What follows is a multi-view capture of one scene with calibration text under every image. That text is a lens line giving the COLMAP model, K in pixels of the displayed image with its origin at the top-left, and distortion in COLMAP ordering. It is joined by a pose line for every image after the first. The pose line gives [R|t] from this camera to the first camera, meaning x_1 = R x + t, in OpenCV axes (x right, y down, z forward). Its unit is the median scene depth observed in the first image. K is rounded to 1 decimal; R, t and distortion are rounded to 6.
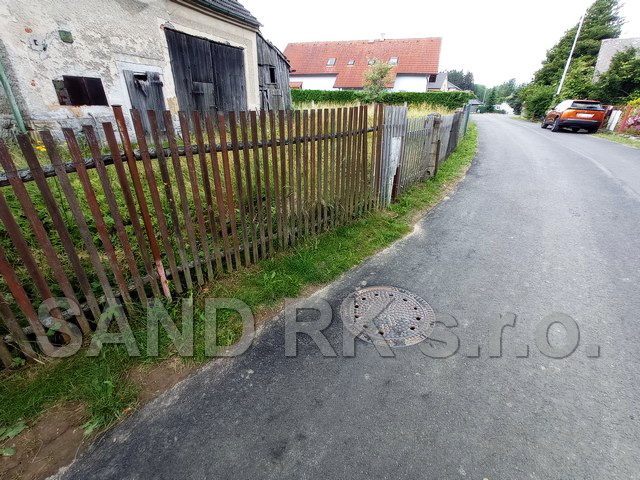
lens RADIAL K [[301.4, 0, 322.6], [0, 301.4, 242.4], [0, 0, 1]] dist [-0.032350, 0.020817]
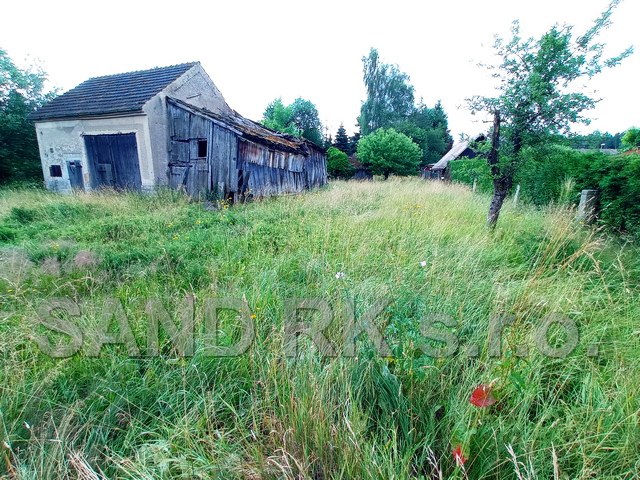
lens RADIAL K [[301.4, 0, 327.8], [0, 301.4, 238.3], [0, 0, 1]] dist [-0.032350, 0.020817]
pose [[-0.005960, 0.224155, -0.974535, 0.976332], [-0.431022, 0.878800, 0.204770, -0.902774], [0.902322, 0.421267, 0.091378, 1.838609]]
